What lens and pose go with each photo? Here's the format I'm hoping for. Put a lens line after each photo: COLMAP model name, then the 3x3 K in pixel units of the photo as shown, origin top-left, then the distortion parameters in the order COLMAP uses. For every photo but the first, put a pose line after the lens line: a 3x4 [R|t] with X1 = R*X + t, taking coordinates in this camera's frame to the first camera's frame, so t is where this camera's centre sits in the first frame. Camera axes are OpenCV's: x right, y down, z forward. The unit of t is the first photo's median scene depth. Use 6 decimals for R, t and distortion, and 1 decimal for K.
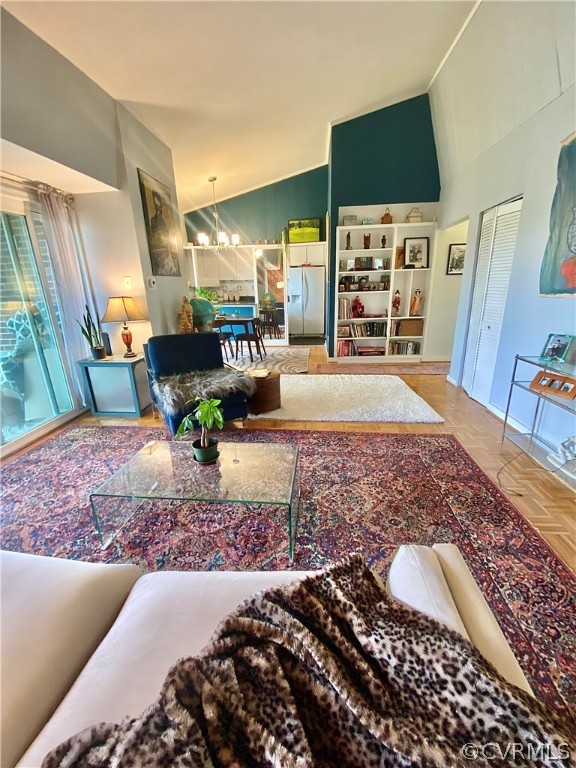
lens RADIAL K [[311.1, 0, 288.0], [0, 311.1, 384.0], [0, 0, 1]] dist [0.016523, -0.020202]
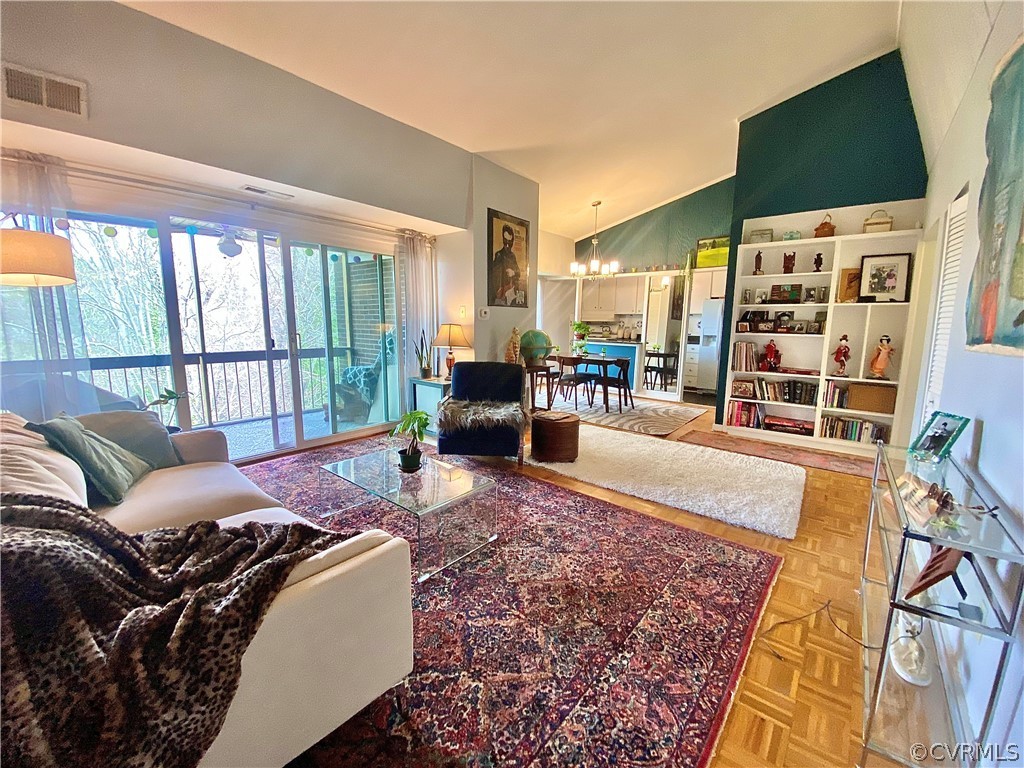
lens RADIAL K [[414.7, 0, 510.8], [0, 414.7, 385.5], [0, 0, 1]] dist [0.016523, -0.020202]
pose [[0.826210, 0.121997, -0.549994, 0.284589], [-0.204174, 0.974742, -0.090501, 0.008318], [0.525061, 0.187067, 0.830251, -0.018481]]
